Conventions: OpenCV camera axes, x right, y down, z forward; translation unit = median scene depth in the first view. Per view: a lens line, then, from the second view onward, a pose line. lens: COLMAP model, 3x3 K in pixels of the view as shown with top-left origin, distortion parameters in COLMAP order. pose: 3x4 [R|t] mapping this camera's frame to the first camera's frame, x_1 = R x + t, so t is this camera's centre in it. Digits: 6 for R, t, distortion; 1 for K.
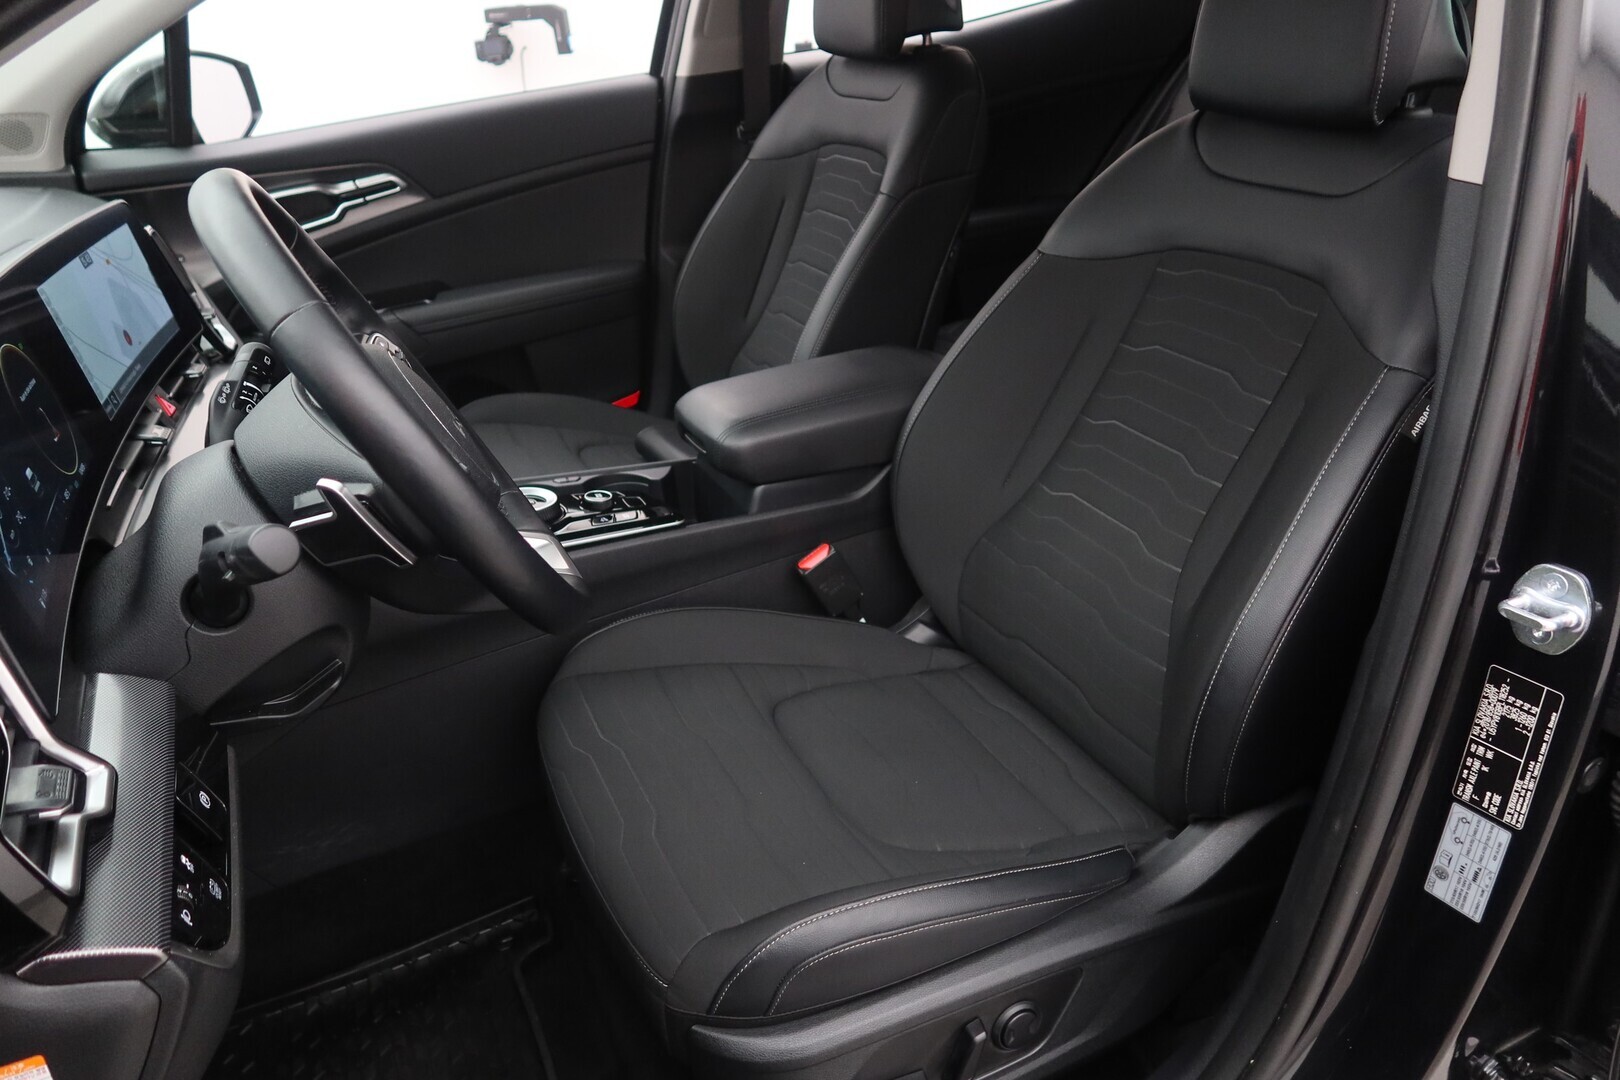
lens RADIAL K [[1102.7, 0, 808.3], [0, 1102.7, 544.2], [0, 0, 1]] dist [-0.029835, 0.007155]
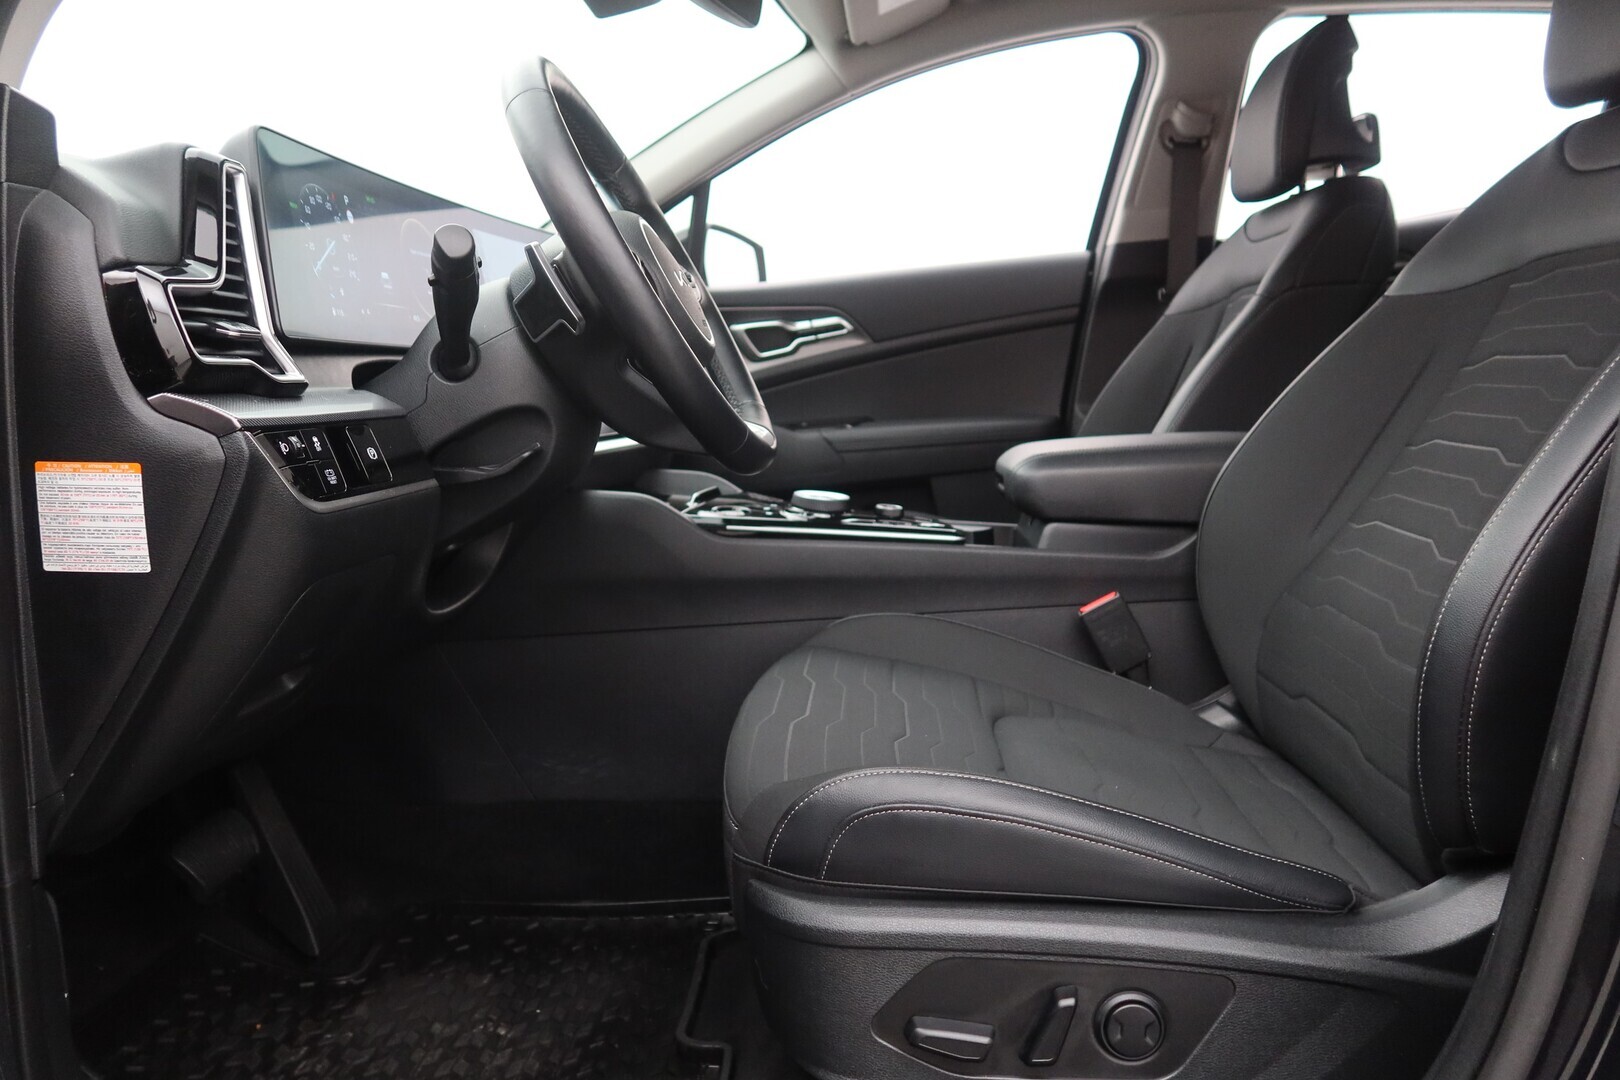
lens RADIAL K [[1102.7, 0, 808.3], [0, 1102.7, 544.2], [0, 0, 1]] dist [-0.029835, 0.007155]
pose [[0.875719, 0.088221, -0.474693, 0.216961], [-0.223775, 0.945354, -0.237131, 0.228889], [0.427832, 0.313885, 0.847606, 0.078963]]
